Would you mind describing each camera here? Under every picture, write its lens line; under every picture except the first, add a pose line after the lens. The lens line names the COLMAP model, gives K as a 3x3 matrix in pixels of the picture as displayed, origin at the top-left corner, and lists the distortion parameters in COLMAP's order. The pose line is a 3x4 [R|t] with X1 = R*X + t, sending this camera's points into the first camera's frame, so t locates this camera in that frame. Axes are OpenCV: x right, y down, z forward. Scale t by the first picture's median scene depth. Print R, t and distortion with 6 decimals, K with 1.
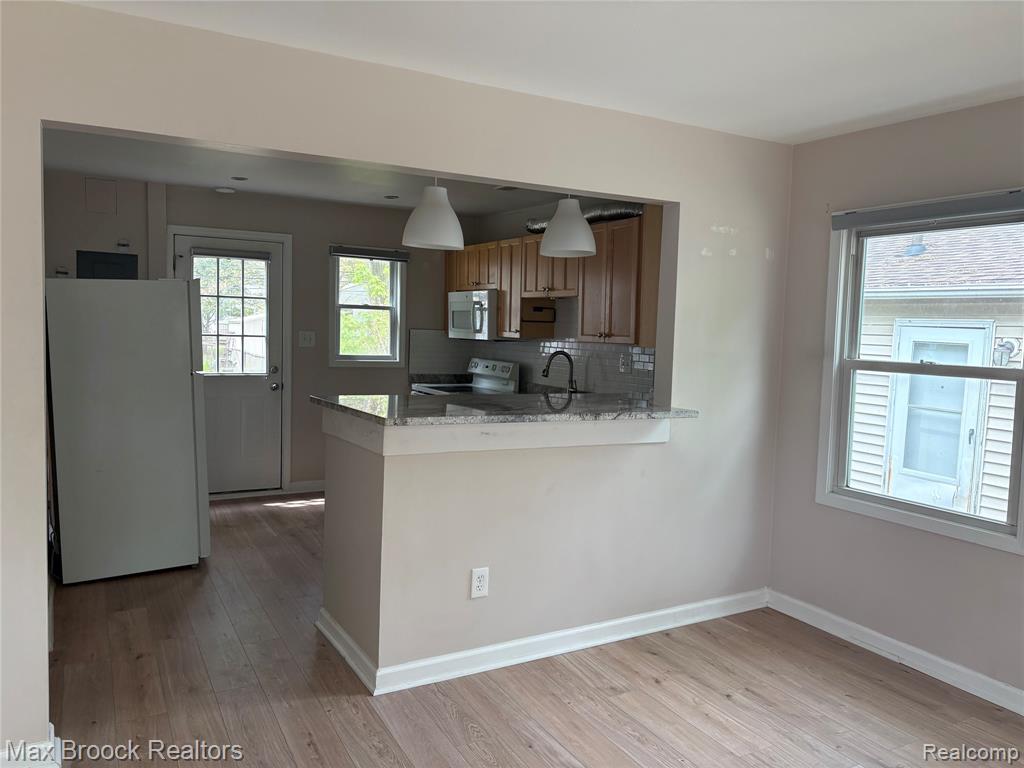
lens RADIAL K [[778.3, 0, 512.2], [0, 778.3, 387.4], [0, 0, 1]] dist [0.055097, -0.050371]
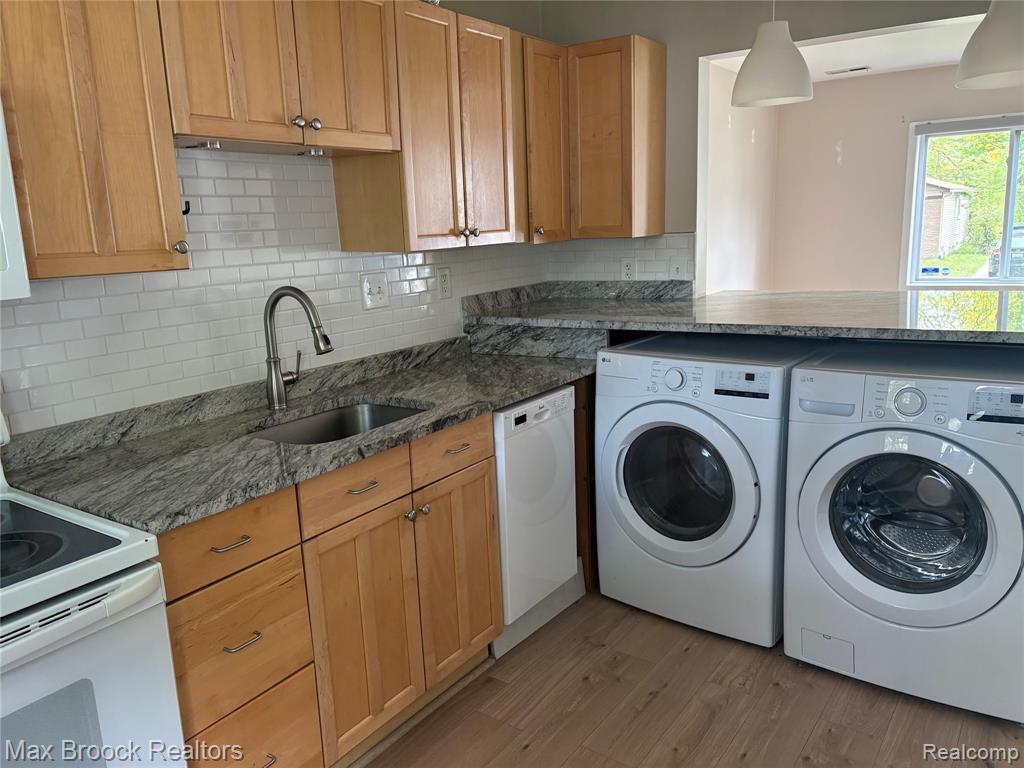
lens RADIAL K [[778.3, 0, 512.2], [0, 778.3, 387.4], [0, 0, 1]] dist [0.055097, -0.050371]
pose [[-0.445303, -0.197539, 0.873318, -0.341122], [0.099440, 0.958415, 0.267492, -0.091580], [-0.889841, 0.205957, -0.407142, 1.047314]]
